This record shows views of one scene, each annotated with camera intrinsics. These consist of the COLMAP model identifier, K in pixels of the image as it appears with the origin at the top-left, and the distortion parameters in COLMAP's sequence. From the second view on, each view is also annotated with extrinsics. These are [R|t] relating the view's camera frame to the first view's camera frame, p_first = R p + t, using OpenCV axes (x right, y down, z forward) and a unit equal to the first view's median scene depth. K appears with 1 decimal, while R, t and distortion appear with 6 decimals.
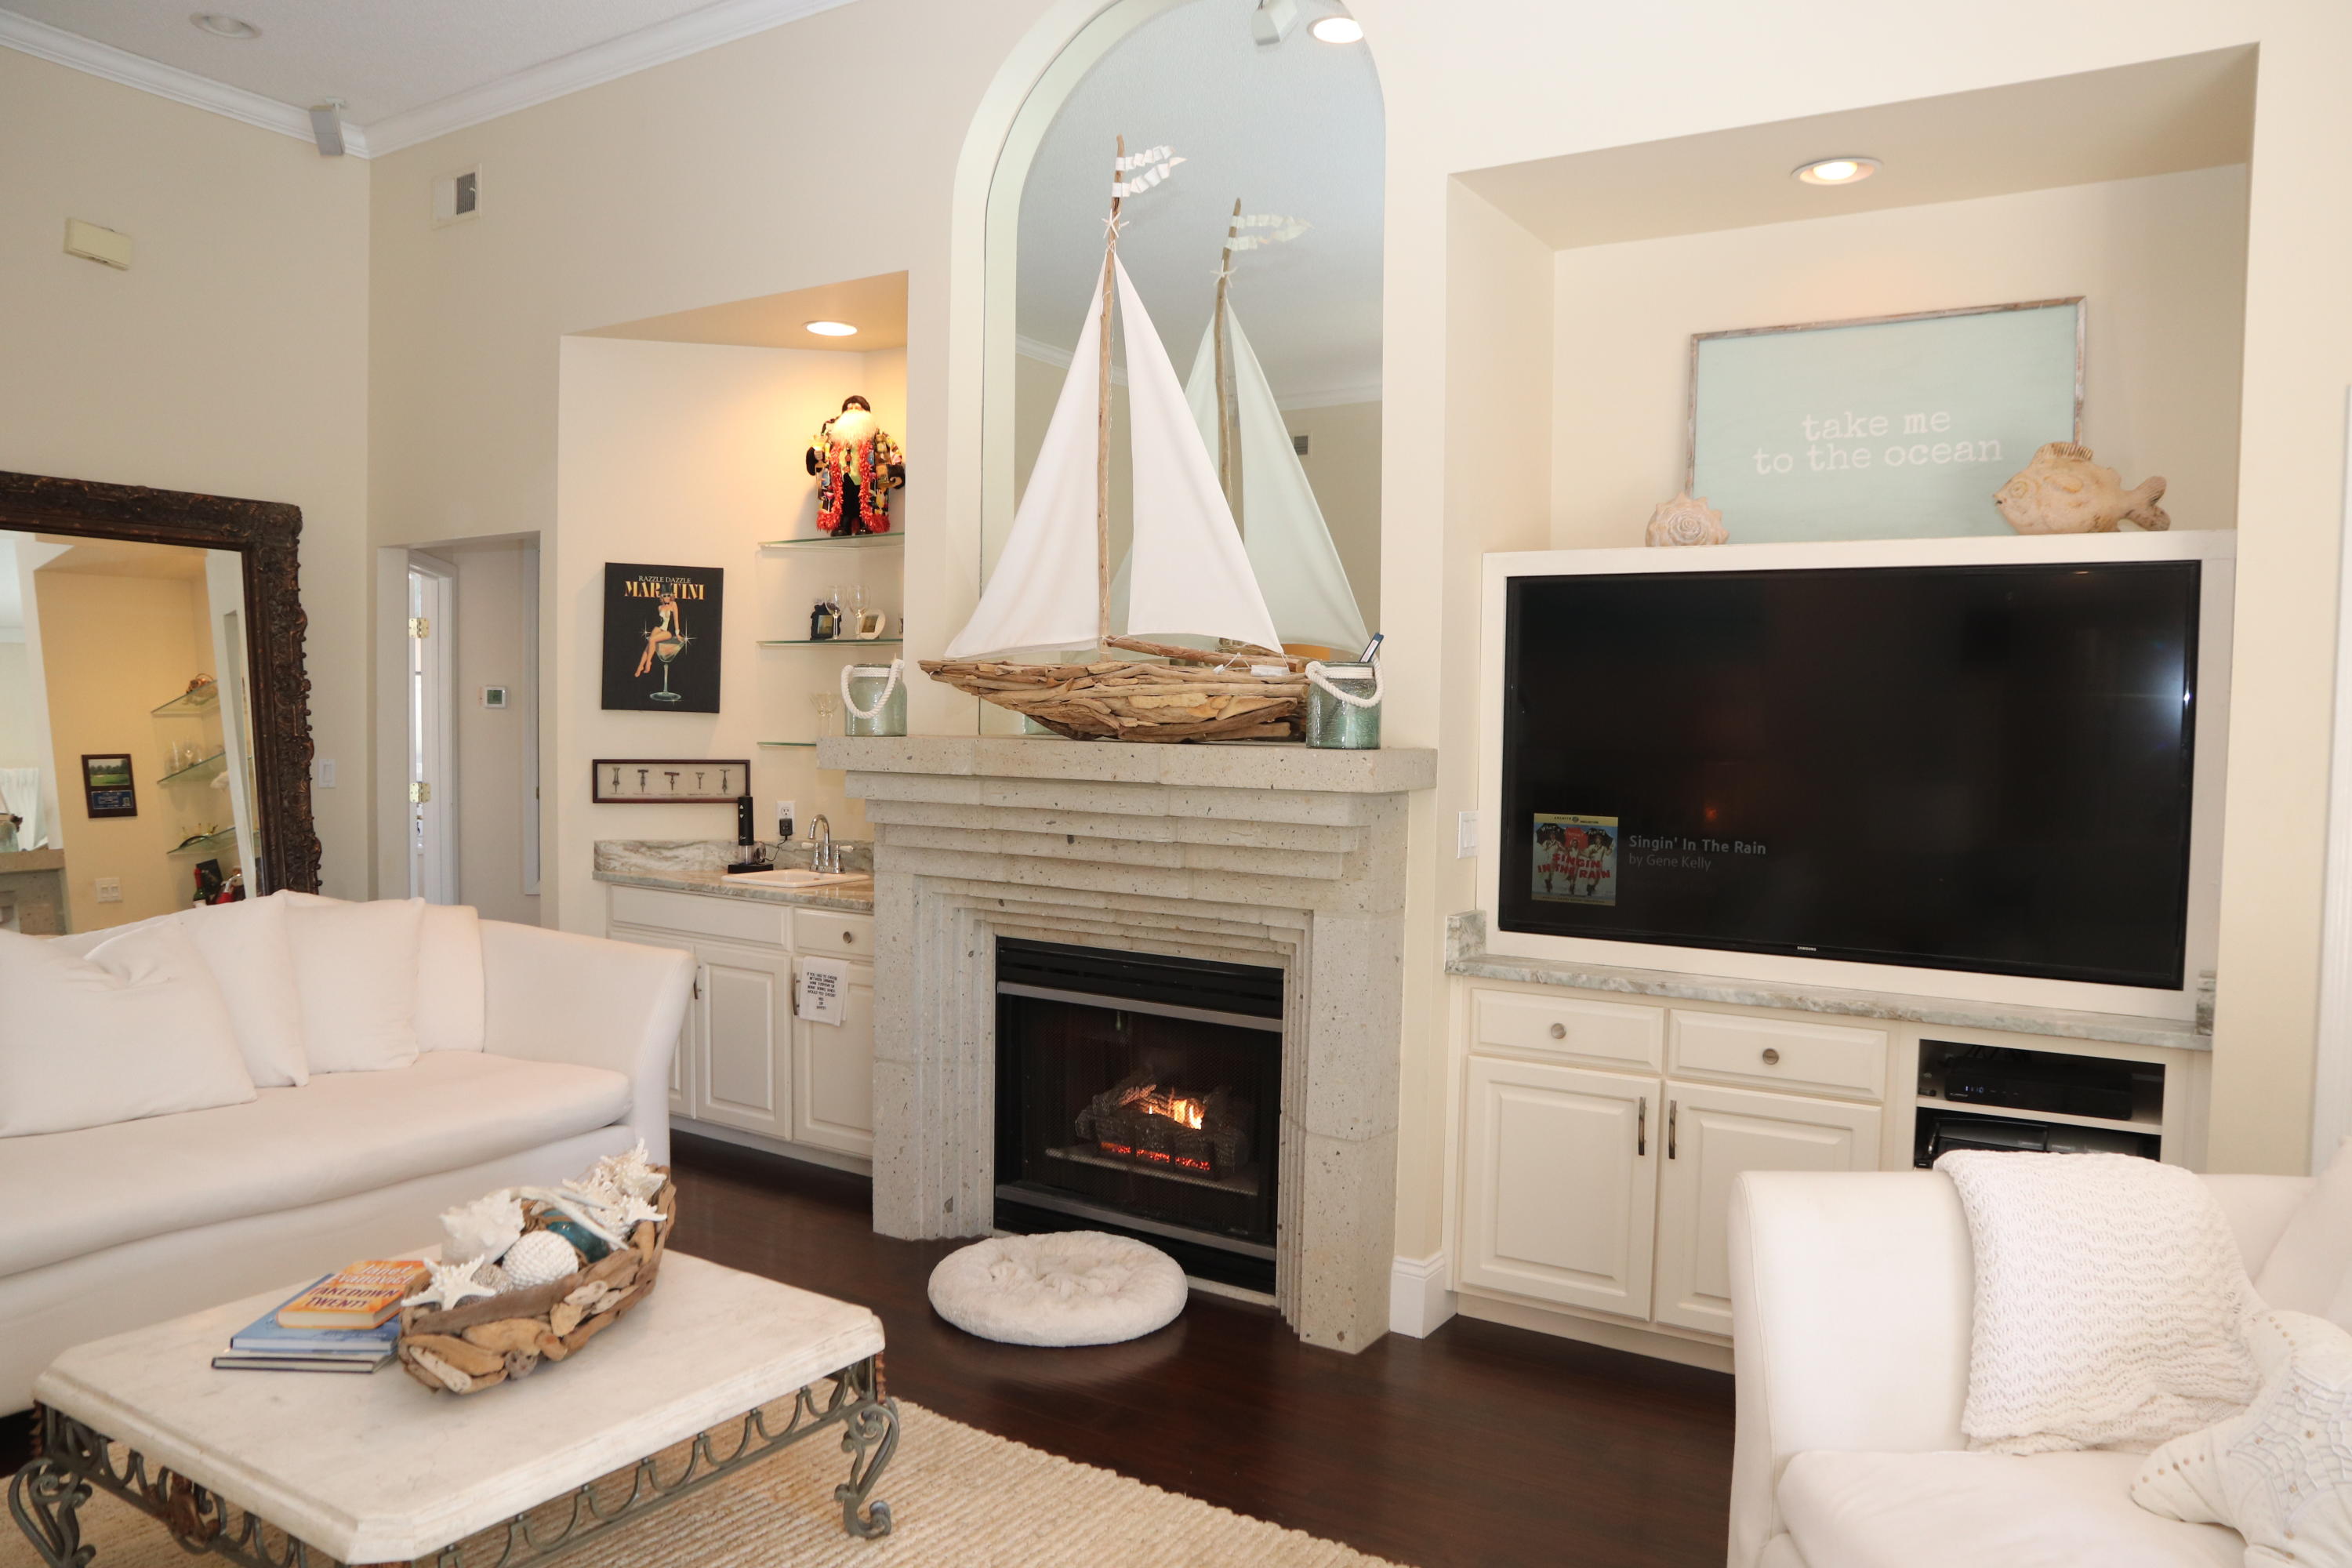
lens RADIAL K [[1627.2, 0, 1200.8], [0, 1627.2, 792.0], [0, 0, 1]] dist [-0.114979, 0.080713]
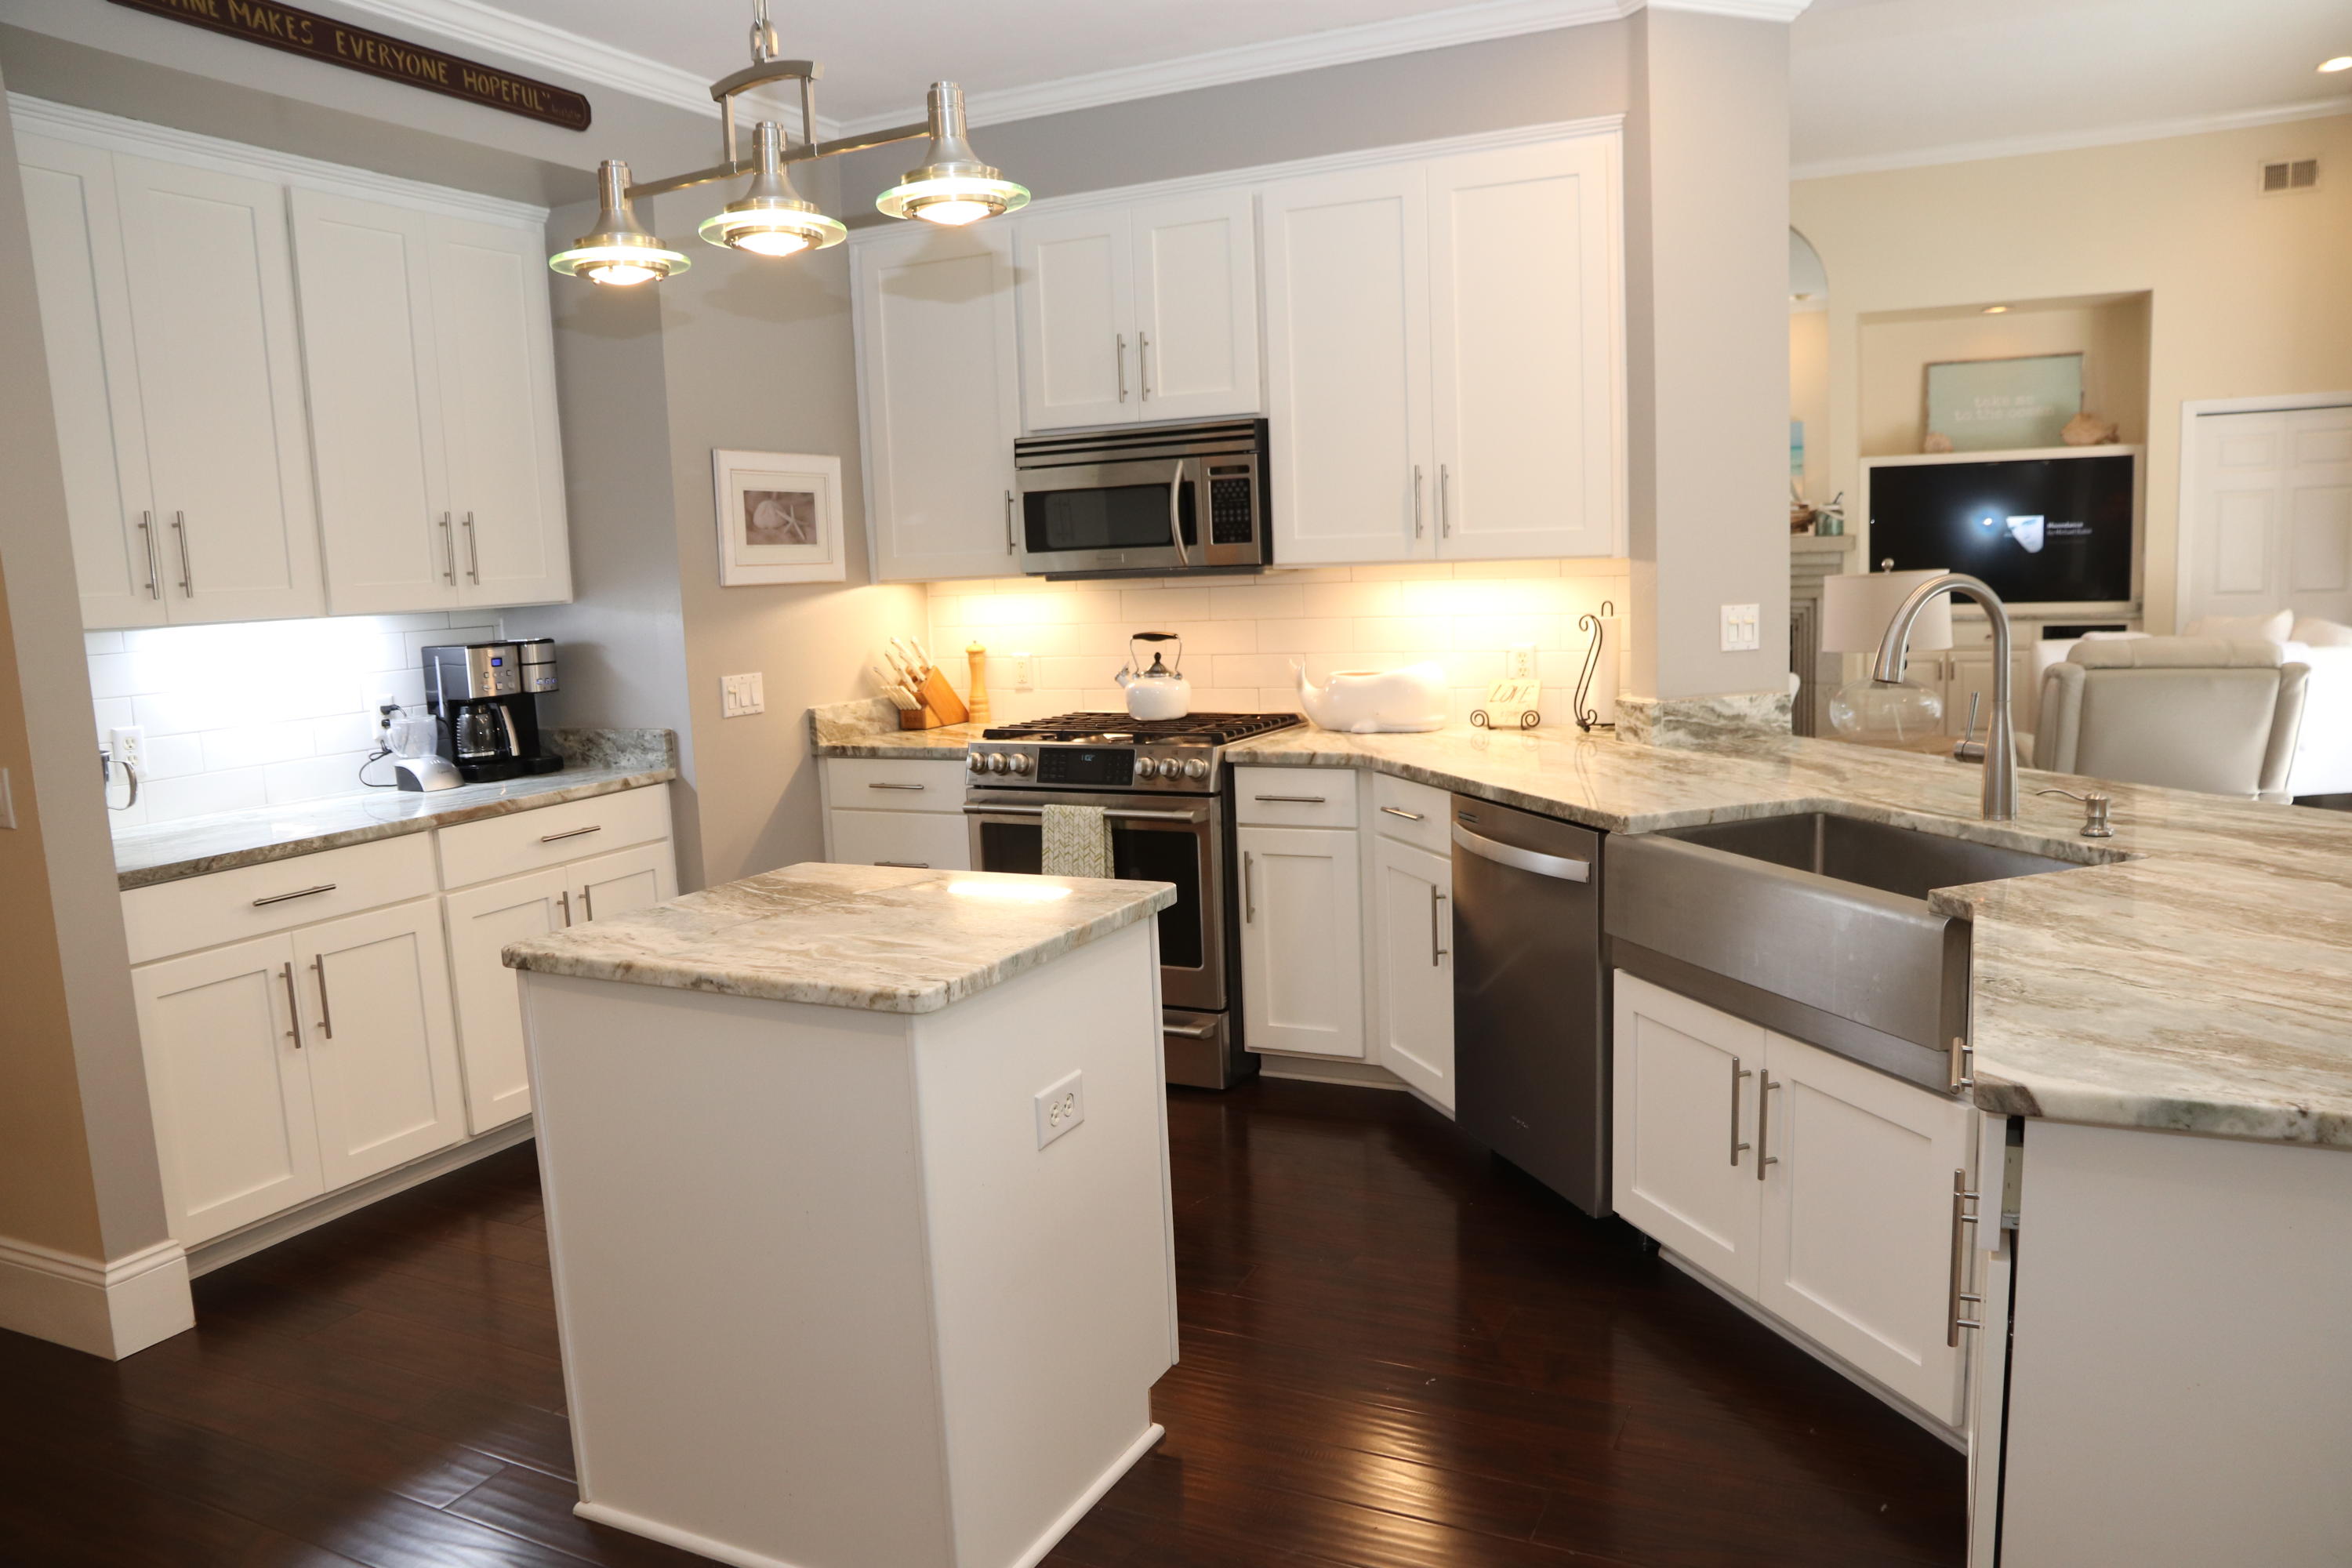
lens RADIAL K [[1627.2, 0, 1202.9], [0, 1627.2, 786.8], [0, 0, 1]] dist [-0.114979, 0.080713]
pose [[0.991318, -0.075612, 0.107572, -1.085857], [0.065352, 0.993243, 0.095906, 0.055500], [-0.114097, -0.088043, 0.989561, -1.324205]]
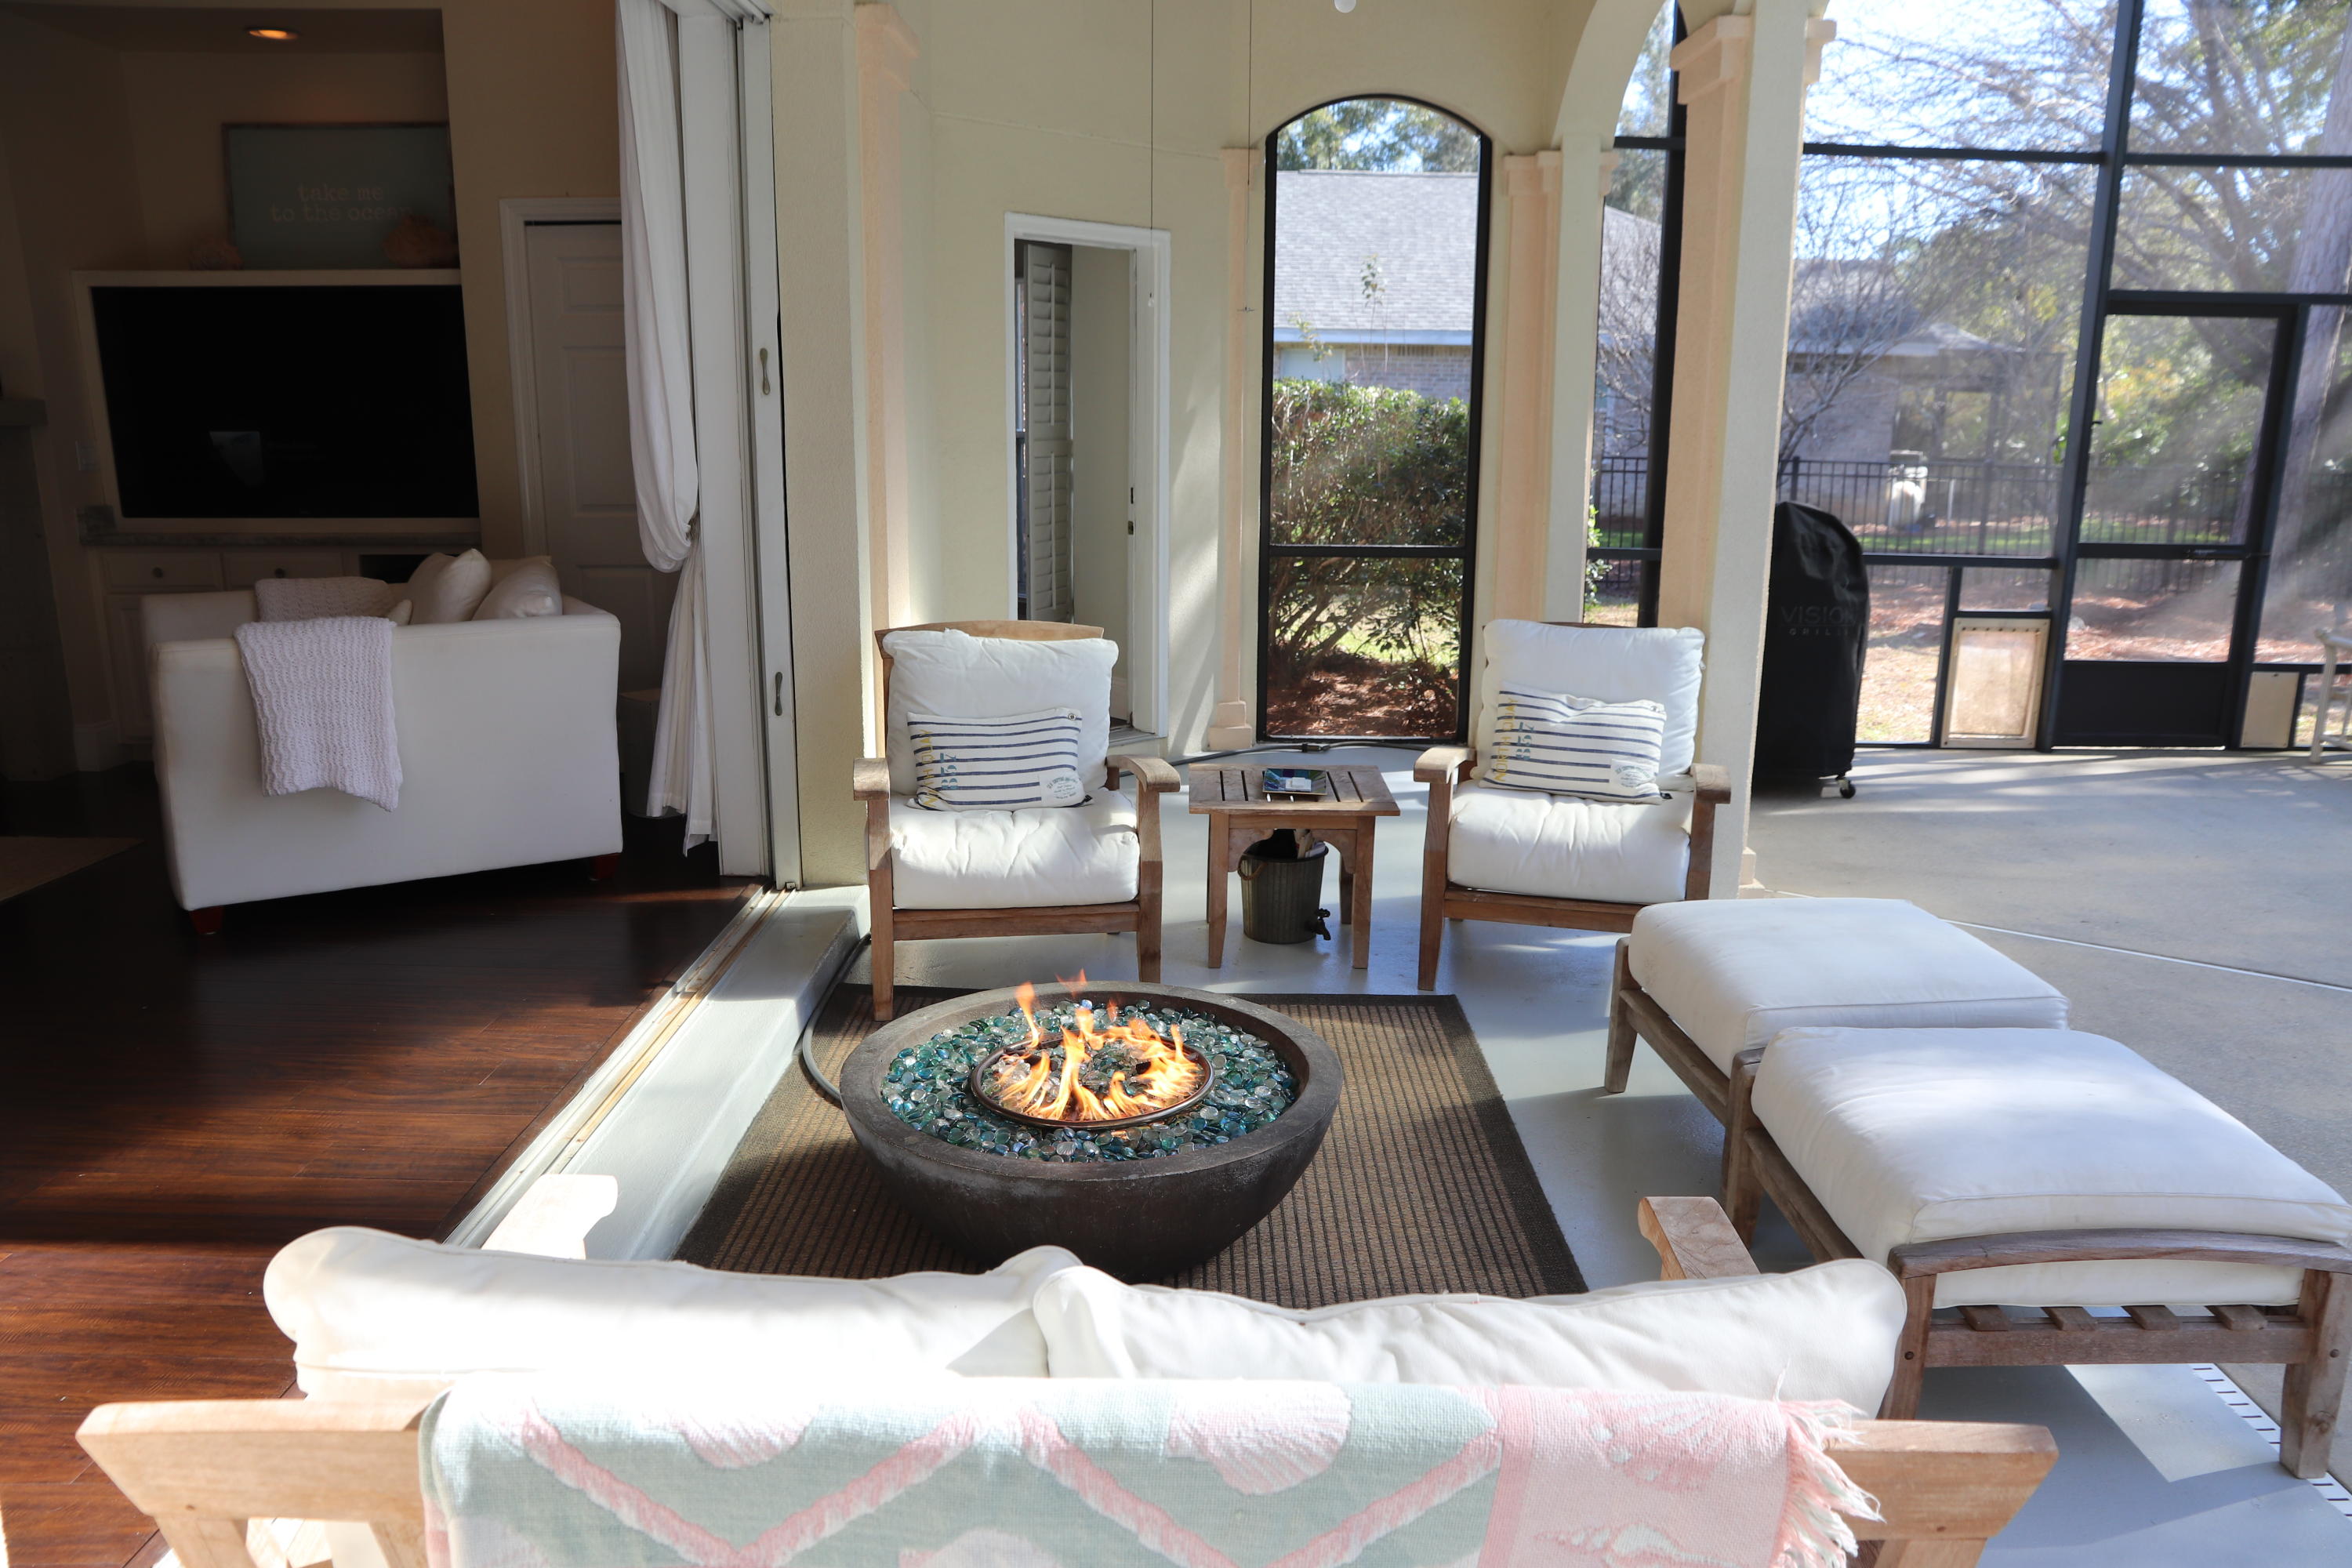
lens RADIAL K [[1627.2, 0, 1195.1], [0, 1627.2, 781.4], [0, 0, 1]] dist [-0.114979, 0.080713]
pose [[0.843456, -0.131574, 0.520837, 0.221338], [0.030877, 0.979813, 0.197518, 0.063757], [-0.536311, -0.150516, 0.830491, -0.825715]]
